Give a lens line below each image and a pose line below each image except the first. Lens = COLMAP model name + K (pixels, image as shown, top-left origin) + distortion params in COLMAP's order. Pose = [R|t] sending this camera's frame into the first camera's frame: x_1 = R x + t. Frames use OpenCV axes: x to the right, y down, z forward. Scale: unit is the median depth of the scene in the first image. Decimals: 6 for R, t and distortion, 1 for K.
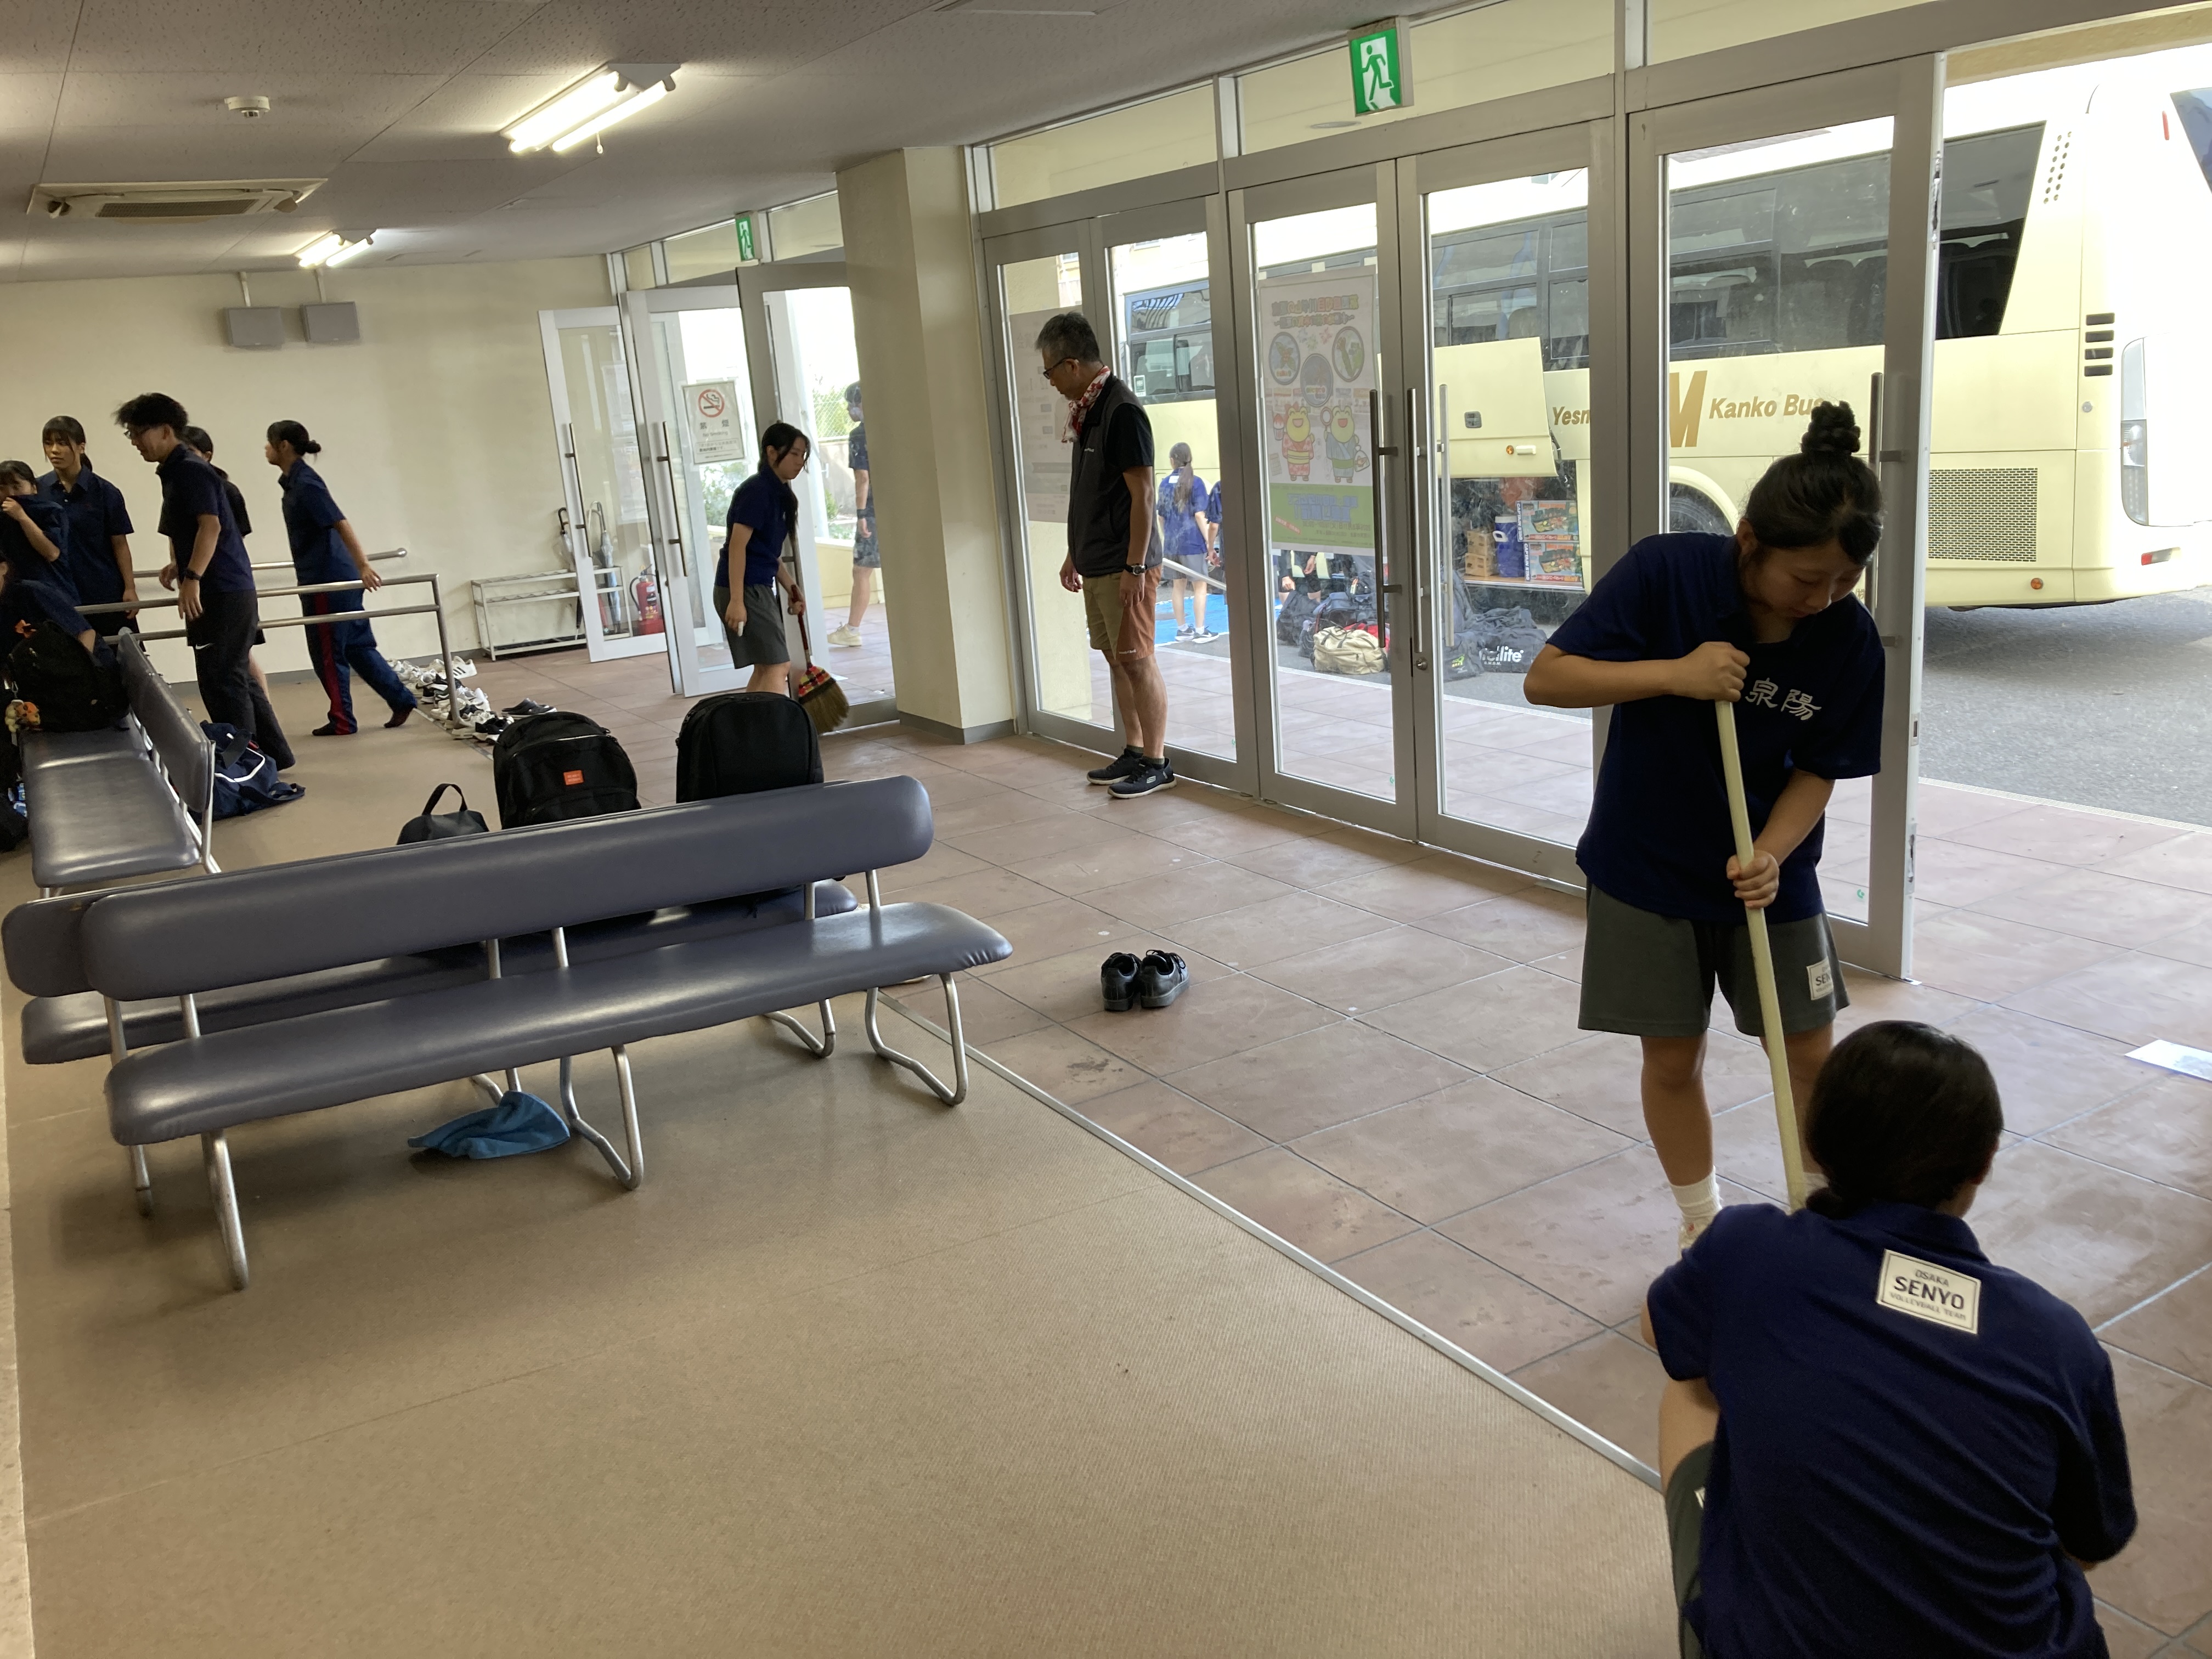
lens RADIAL K [[1851.8, 0, 1072.9], [0, 1851.8, 817.4], [0, 0, 1]] dist [0.002831, 0.004623]
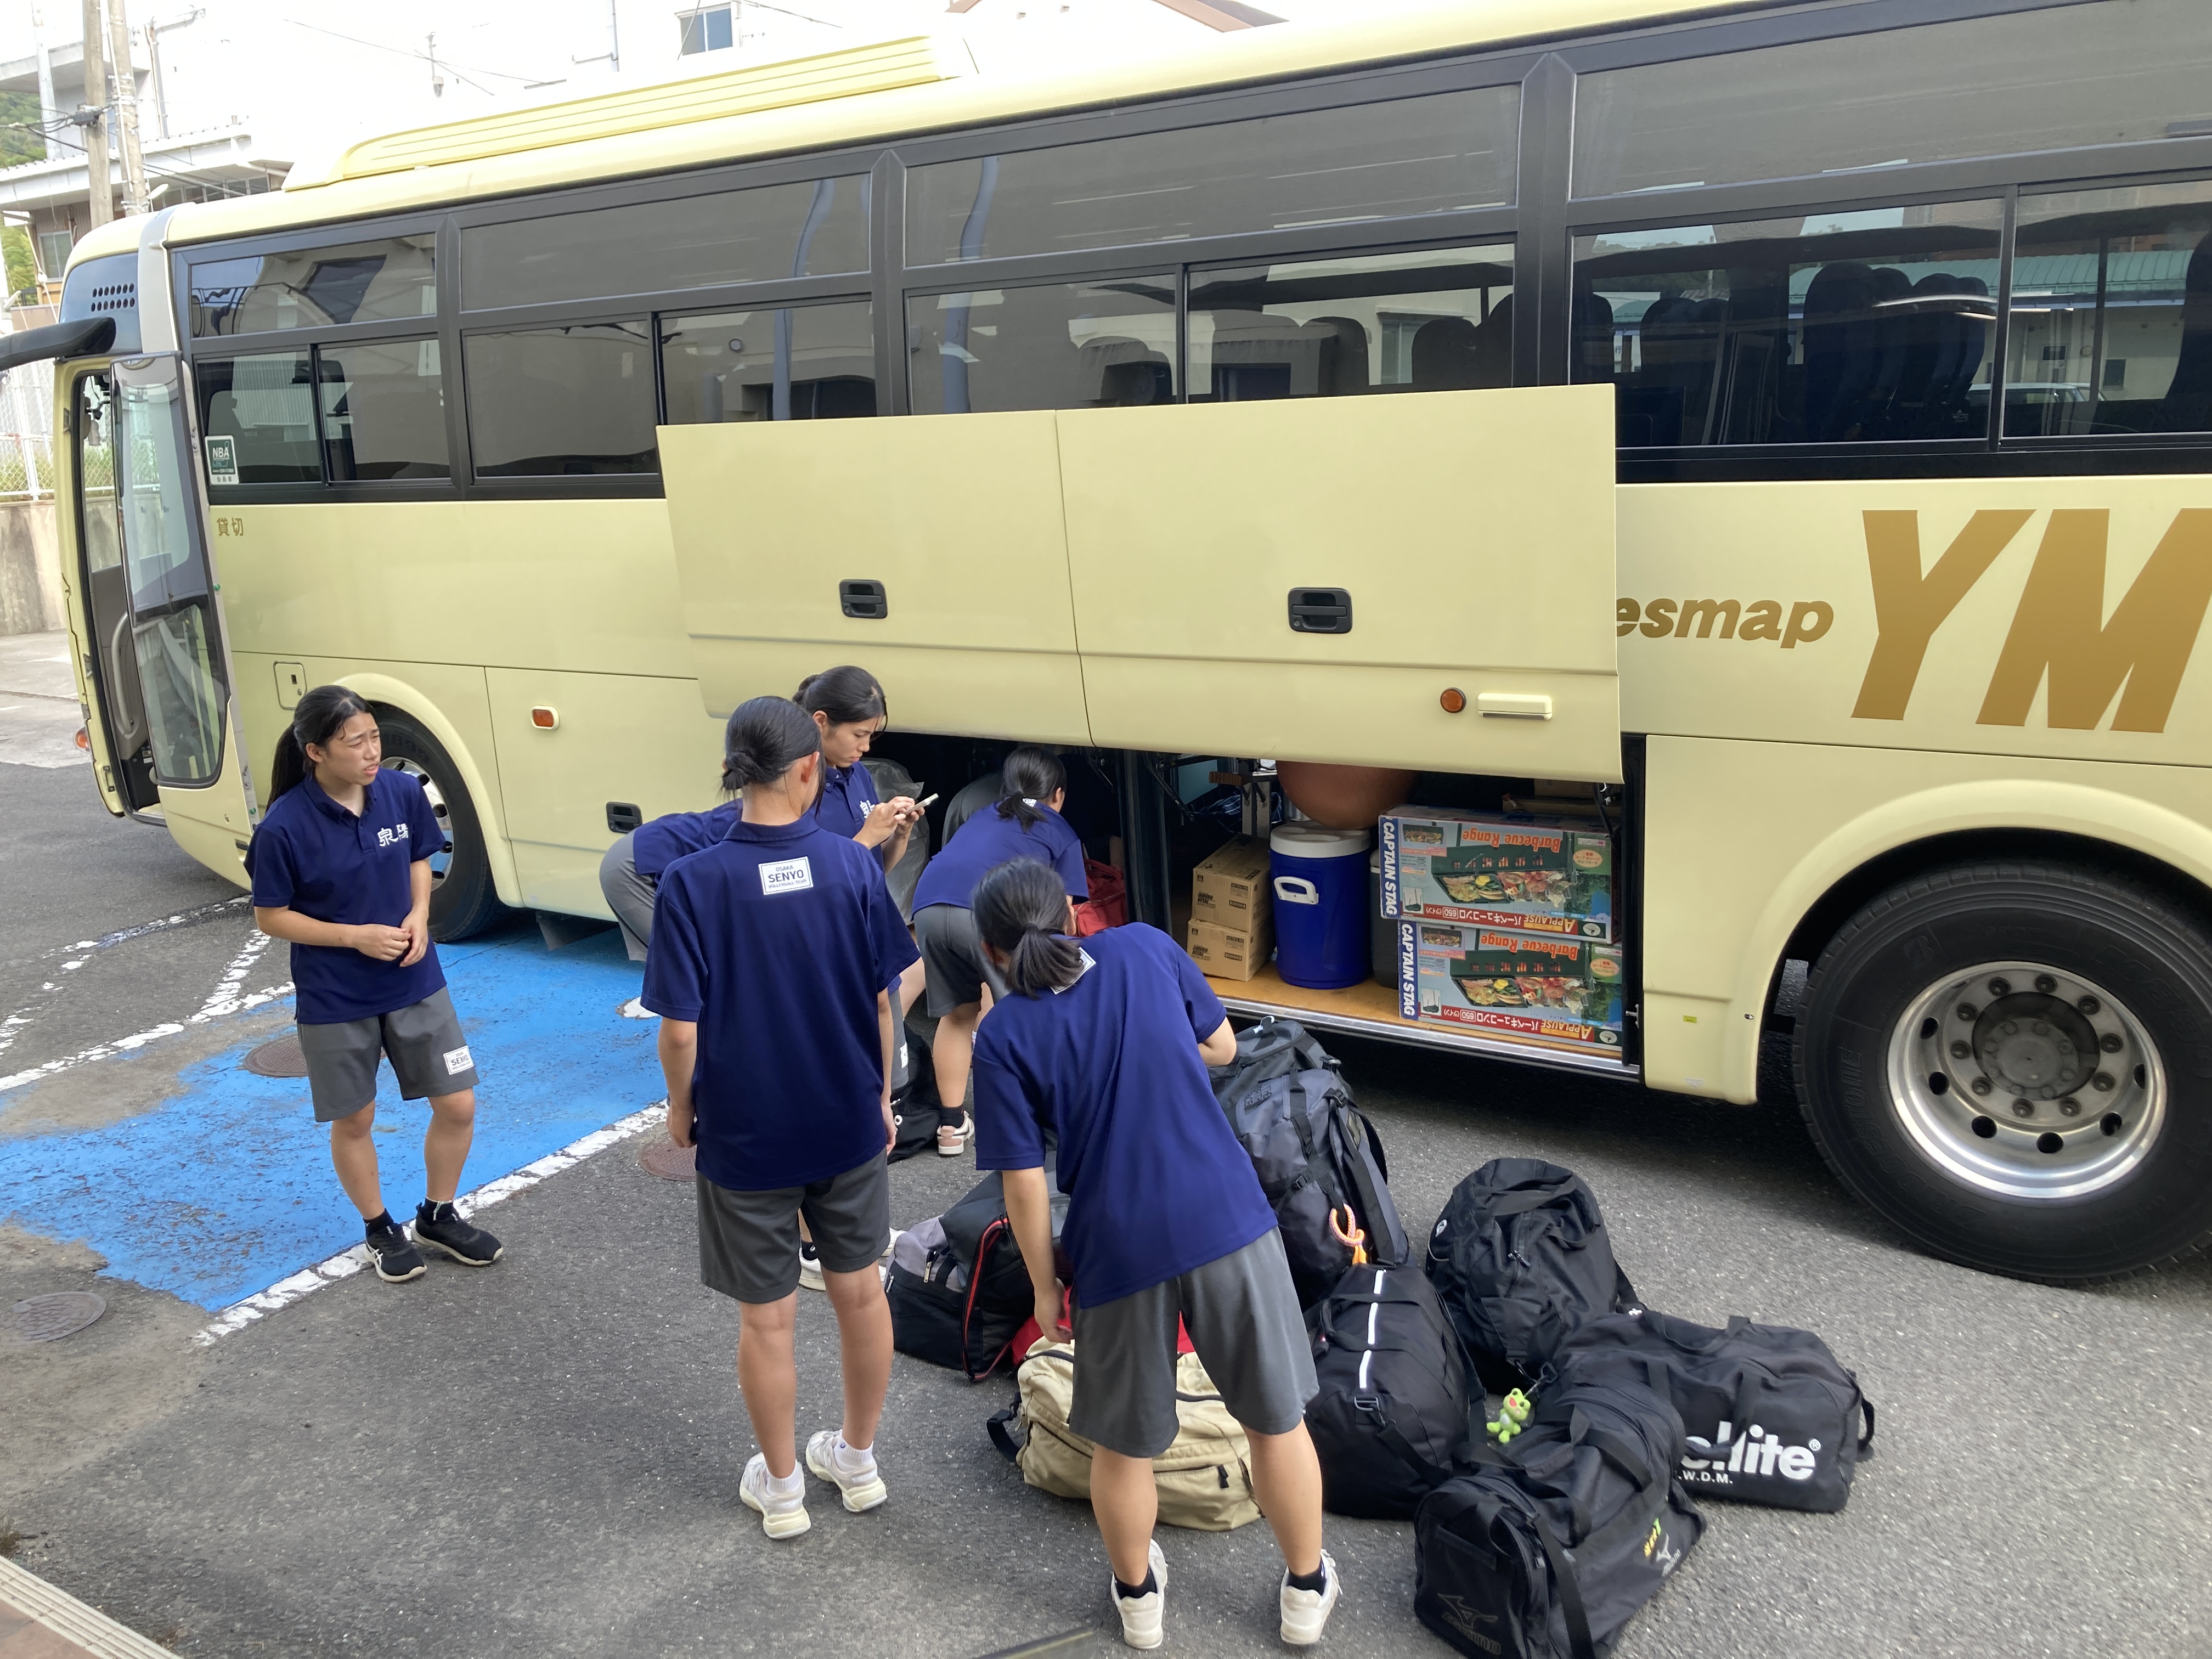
lens RADIAL K [[1851.8, 0, 1072.9], [0, 1851.8, 817.4], [0, 0, 1]] dist [0.002831, 0.004623]
pose [[0.886769, -0.057773, 0.458587, 0.011503], [0.072715, 0.997240, -0.014977, -0.170455], [-0.456456, 0.046628, 0.888523, 0.699334]]
